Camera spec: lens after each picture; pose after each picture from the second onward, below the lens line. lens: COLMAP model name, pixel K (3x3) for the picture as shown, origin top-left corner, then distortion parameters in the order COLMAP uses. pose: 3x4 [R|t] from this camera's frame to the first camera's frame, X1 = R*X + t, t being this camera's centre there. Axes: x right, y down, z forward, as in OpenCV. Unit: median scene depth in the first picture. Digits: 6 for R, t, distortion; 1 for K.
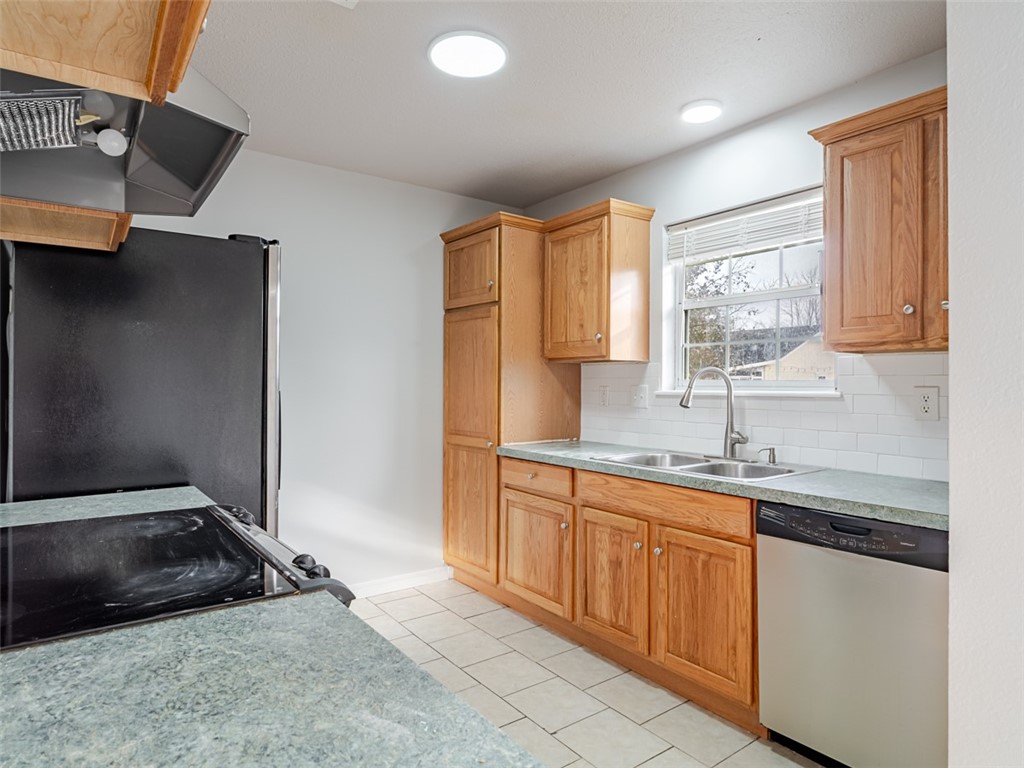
lens RADIAL K [[595.1, 0, 508.6], [0, 595.1, 382.4], [0, 0, 1]] dist [-0.005586, -0.001086]
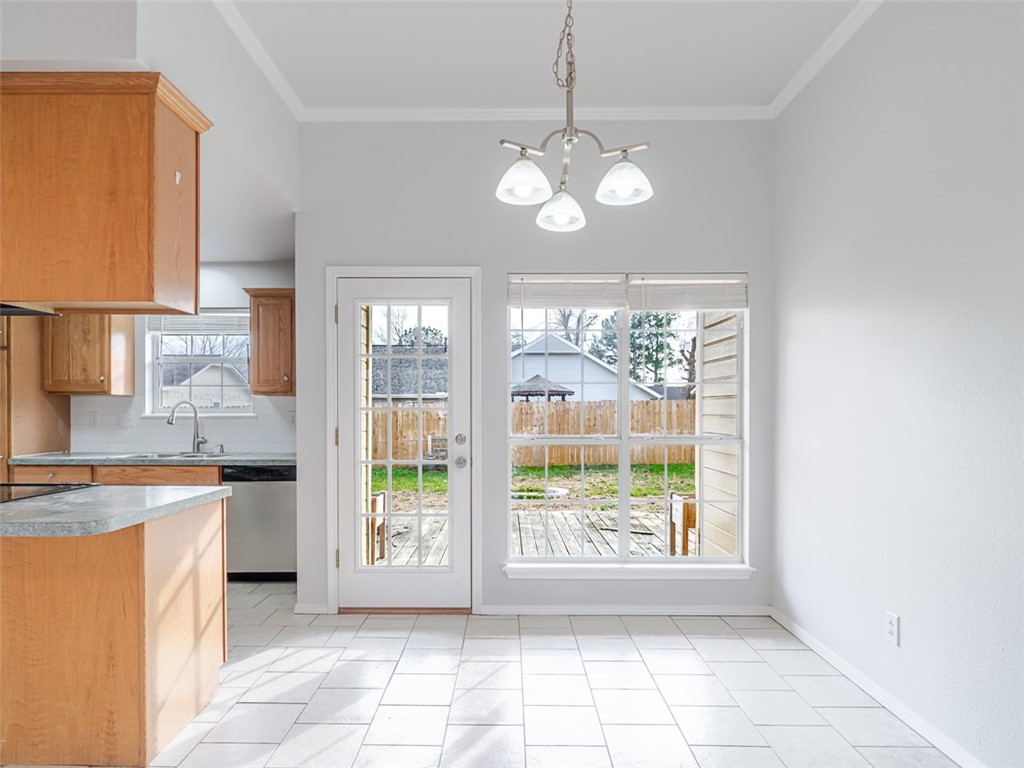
lens RADIAL K [[613.8, 0, 499.2], [0, 613.8, 416.8], [0, 0, 1]] dist [0.006941, 0.001618]
pose [[0.601520, -0.009596, 0.798800, -0.532318], [-0.001415, 0.999913, 0.013077, -0.003334], [-0.798856, -0.008996, 0.601455, -0.795648]]
